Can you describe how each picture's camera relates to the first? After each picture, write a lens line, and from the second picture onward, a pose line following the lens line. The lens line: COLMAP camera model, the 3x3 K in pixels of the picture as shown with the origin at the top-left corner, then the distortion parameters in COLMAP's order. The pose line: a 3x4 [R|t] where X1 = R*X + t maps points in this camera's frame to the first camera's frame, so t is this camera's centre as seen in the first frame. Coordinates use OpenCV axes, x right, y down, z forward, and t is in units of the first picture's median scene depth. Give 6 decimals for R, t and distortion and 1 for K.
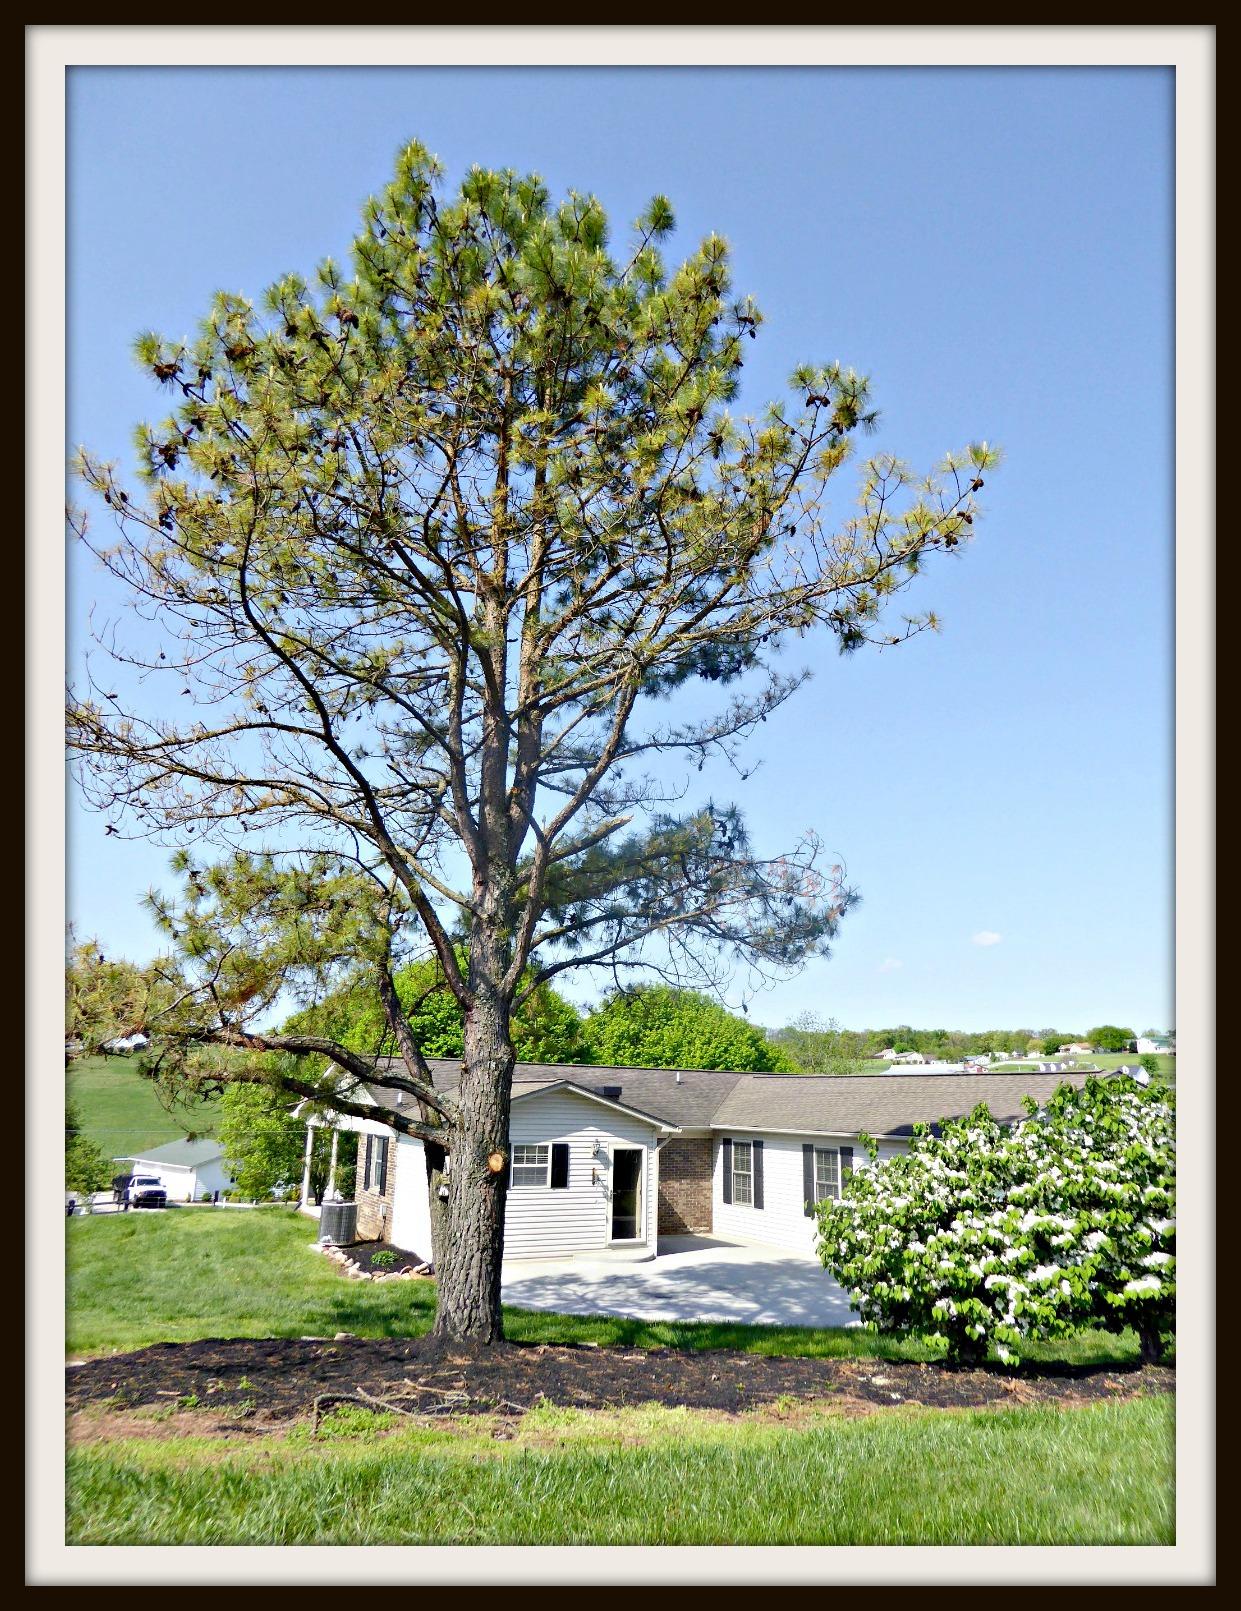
lens RADIAL K [[1069.8, 0, 620.5], [0, 1069.8, 805.5], [0, 0, 1]] dist [0.000409, 0.001453]
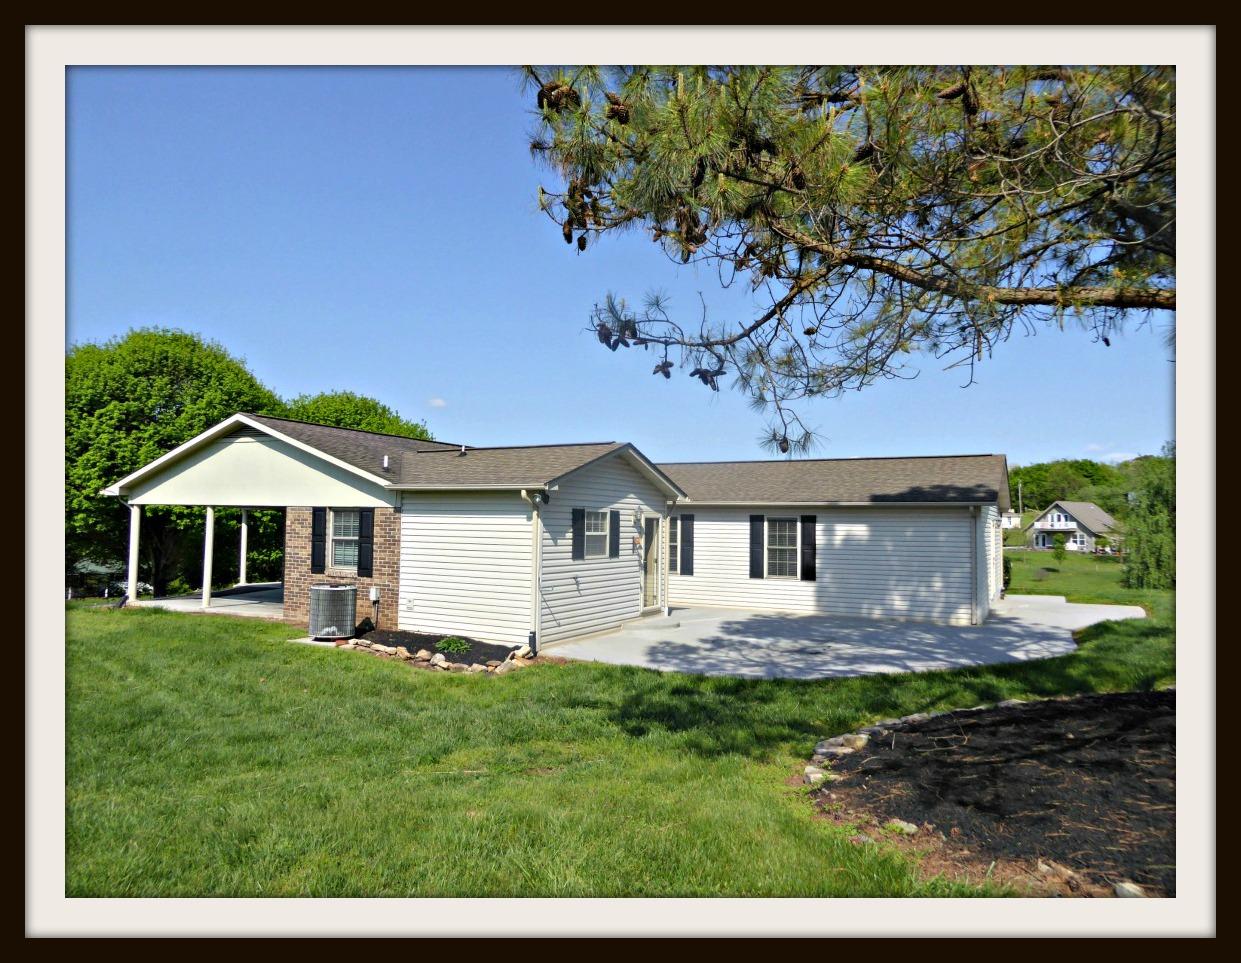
lens RADIAL K [[824.1, 0, 620.5], [0, 824.1, 481.5], [0, 0, 1]] dist [0.000409, 0.001453]
pose [[0.840353, 0.017608, 0.541754, -0.414369], [-0.138285, 0.973364, 0.182868, 0.157333], [-0.524103, -0.228590, 0.820404, 0.413702]]
